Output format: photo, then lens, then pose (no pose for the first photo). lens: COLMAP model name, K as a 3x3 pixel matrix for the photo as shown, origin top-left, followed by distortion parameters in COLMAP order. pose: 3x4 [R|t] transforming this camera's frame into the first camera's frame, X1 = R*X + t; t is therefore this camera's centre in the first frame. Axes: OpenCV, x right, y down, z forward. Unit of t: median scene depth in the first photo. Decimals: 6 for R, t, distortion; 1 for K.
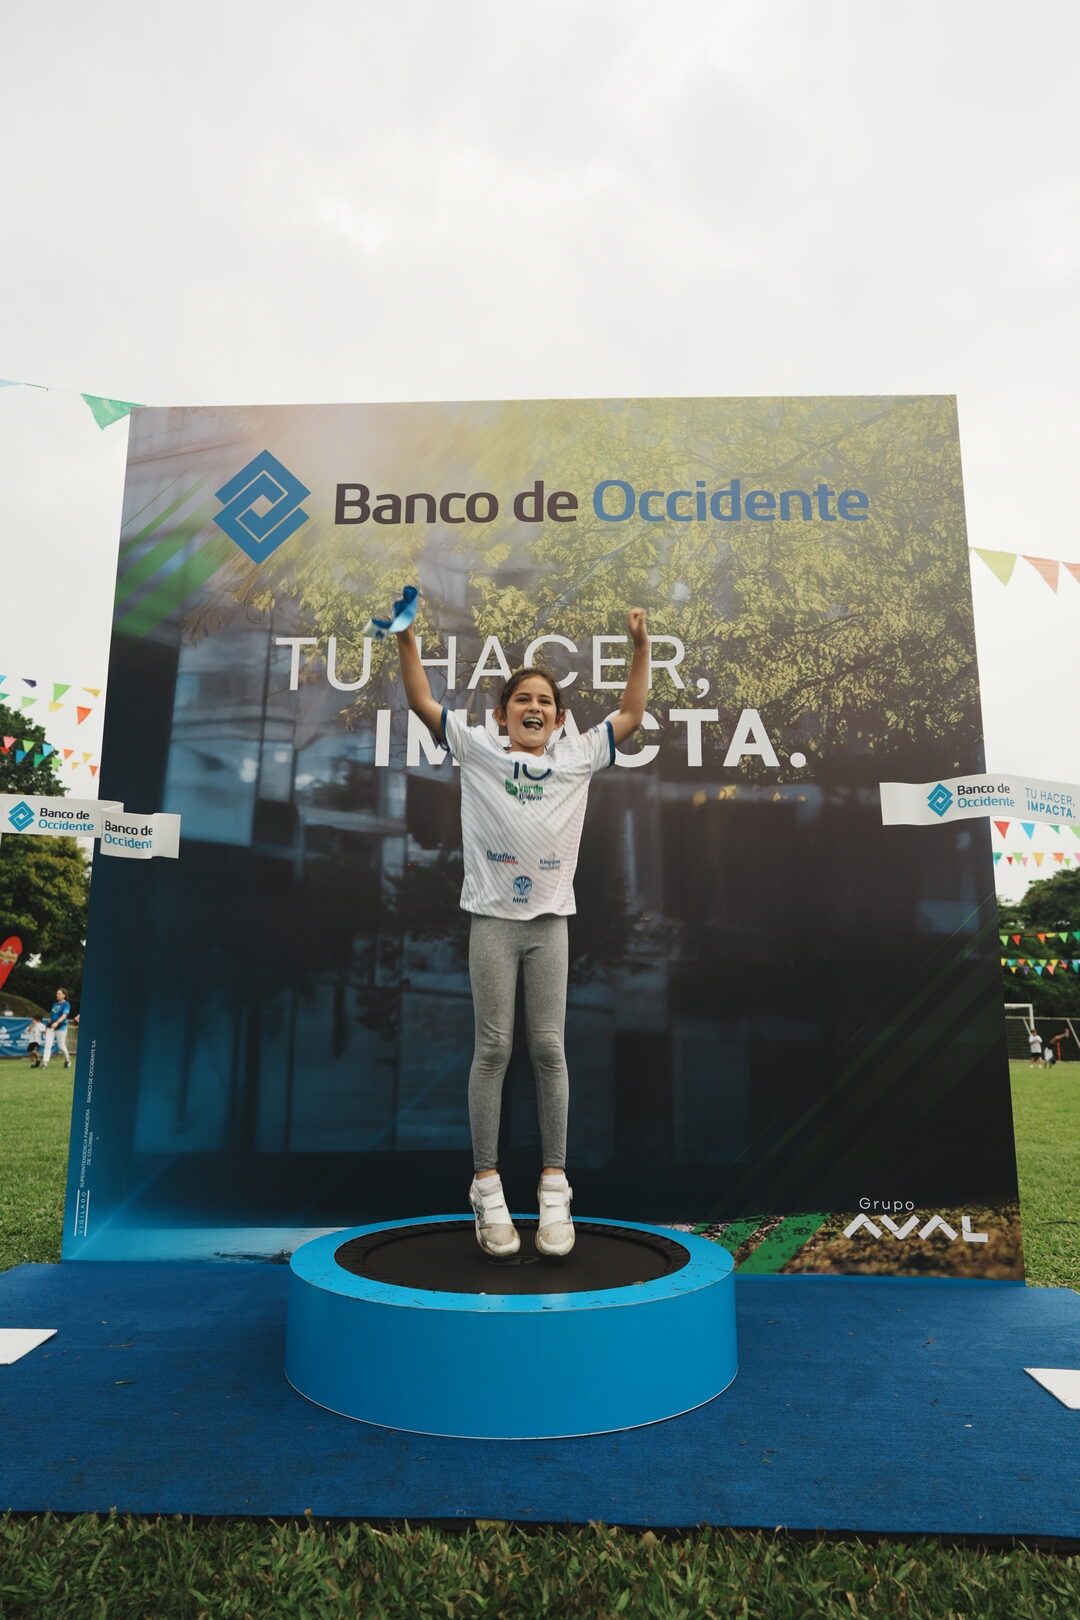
lens RADIAL K [[1075.7, 0, 537.9], [0, 1075.7, 806.6], [0, 0, 1]] dist [-0.040729, 0.055304]
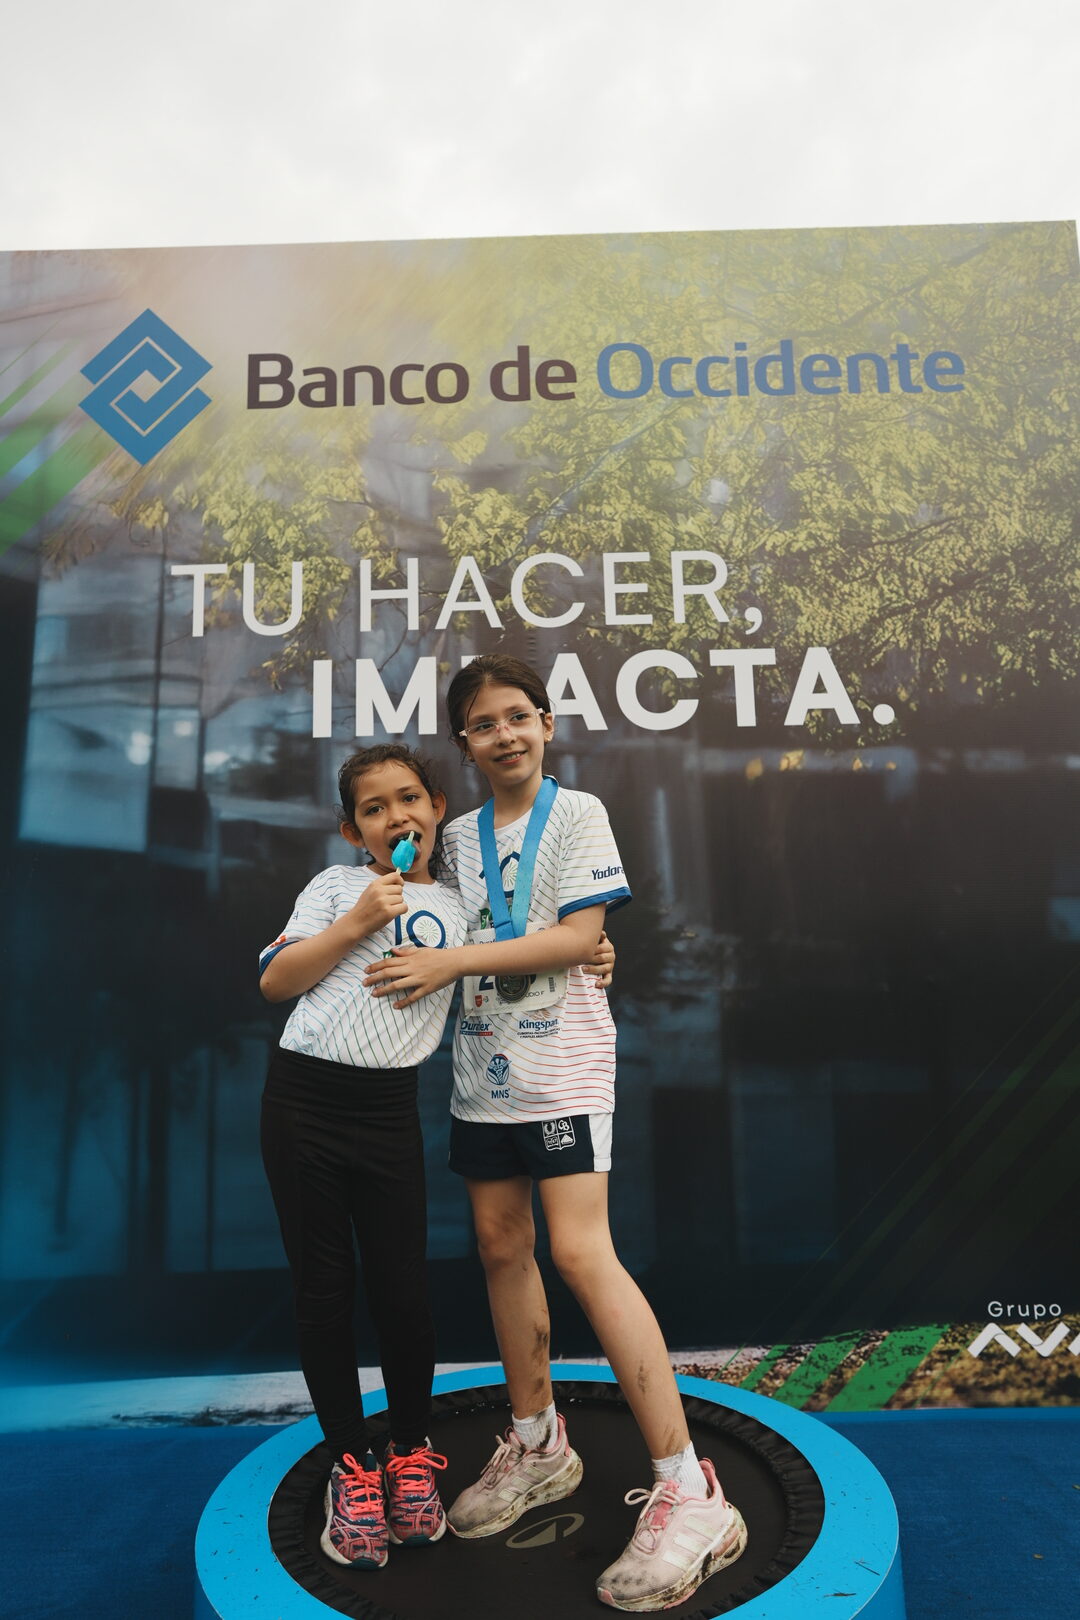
lens RADIAL K [[1075.7, 0, 537.2], [0, 1075.7, 814.8], [0, 0, 1]] dist [-0.040729, 0.055304]
pose [[0.998797, -0.029480, 0.039186, -0.028536], [0.027770, 0.998667, 0.043500, -0.012495], [-0.040416, -0.042359, 0.998285, 0.256962]]
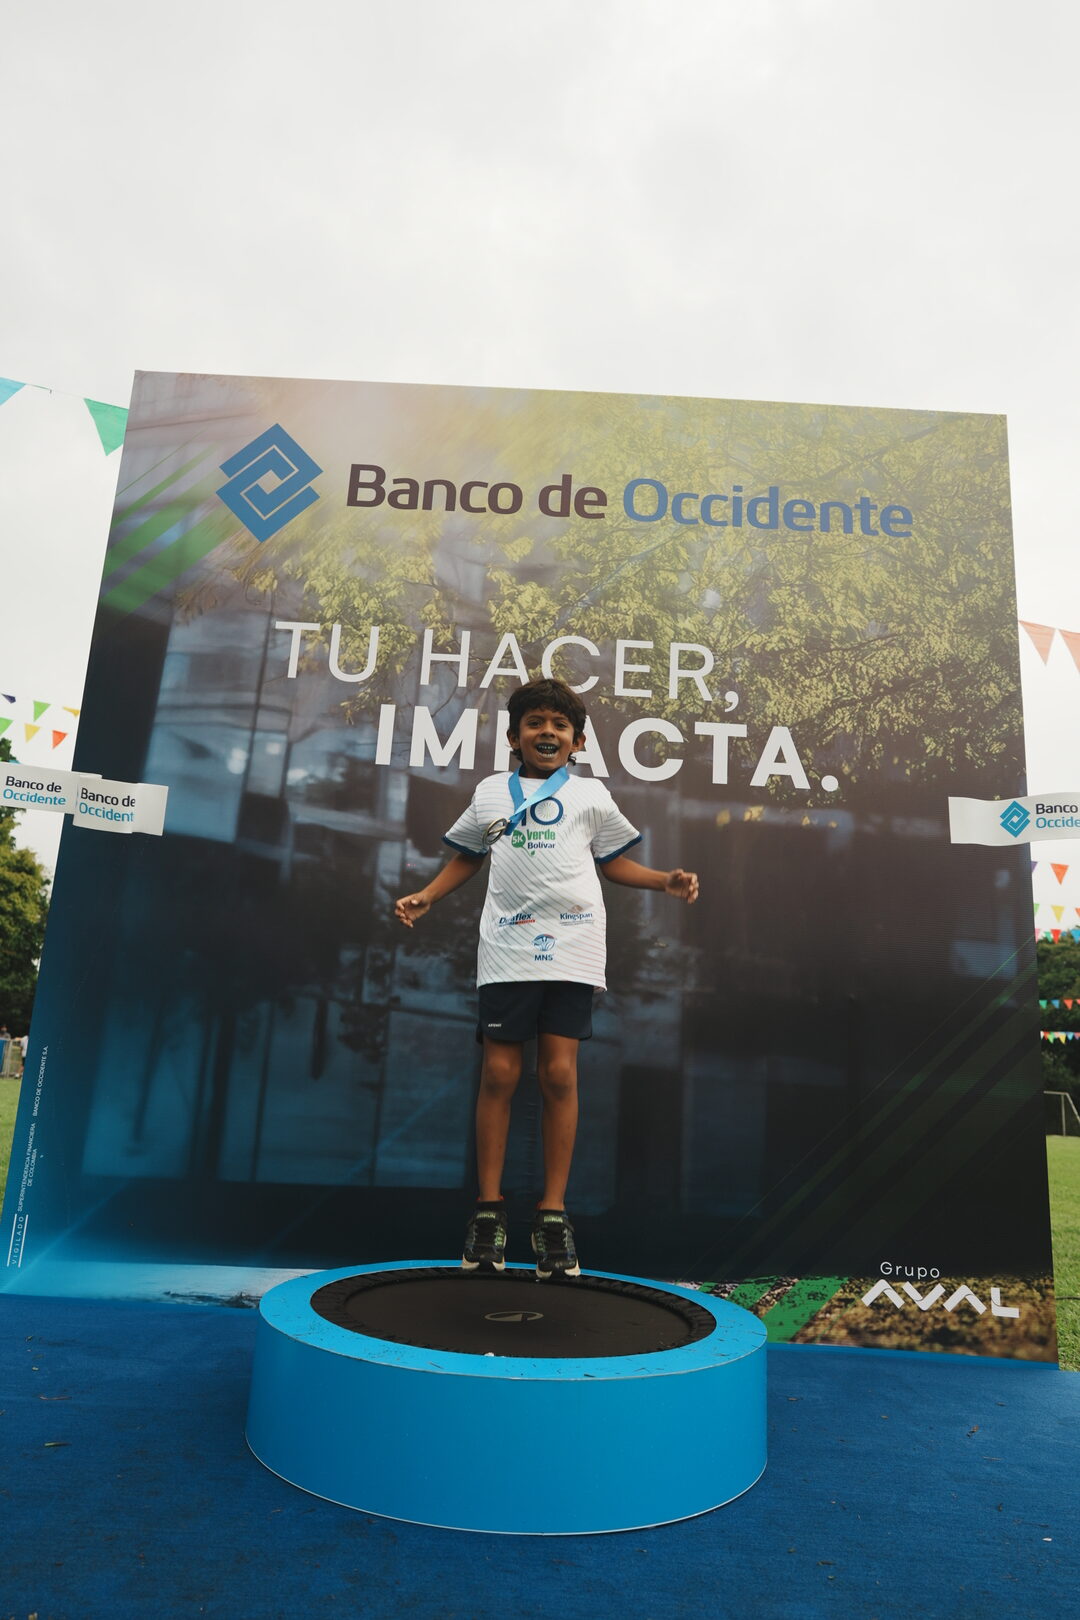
lens RADIAL K [[1075.7, 0, 537.0], [0, 1075.7, 808.4], [0, 0, 1]] dist [-0.040729, 0.055304]
pose [[0.997952, 0.057250, 0.028529, -0.036546], [-0.056047, 0.997572, -0.041338, 0.030316], [-0.030826, 0.039654, 0.998738, 0.073841]]
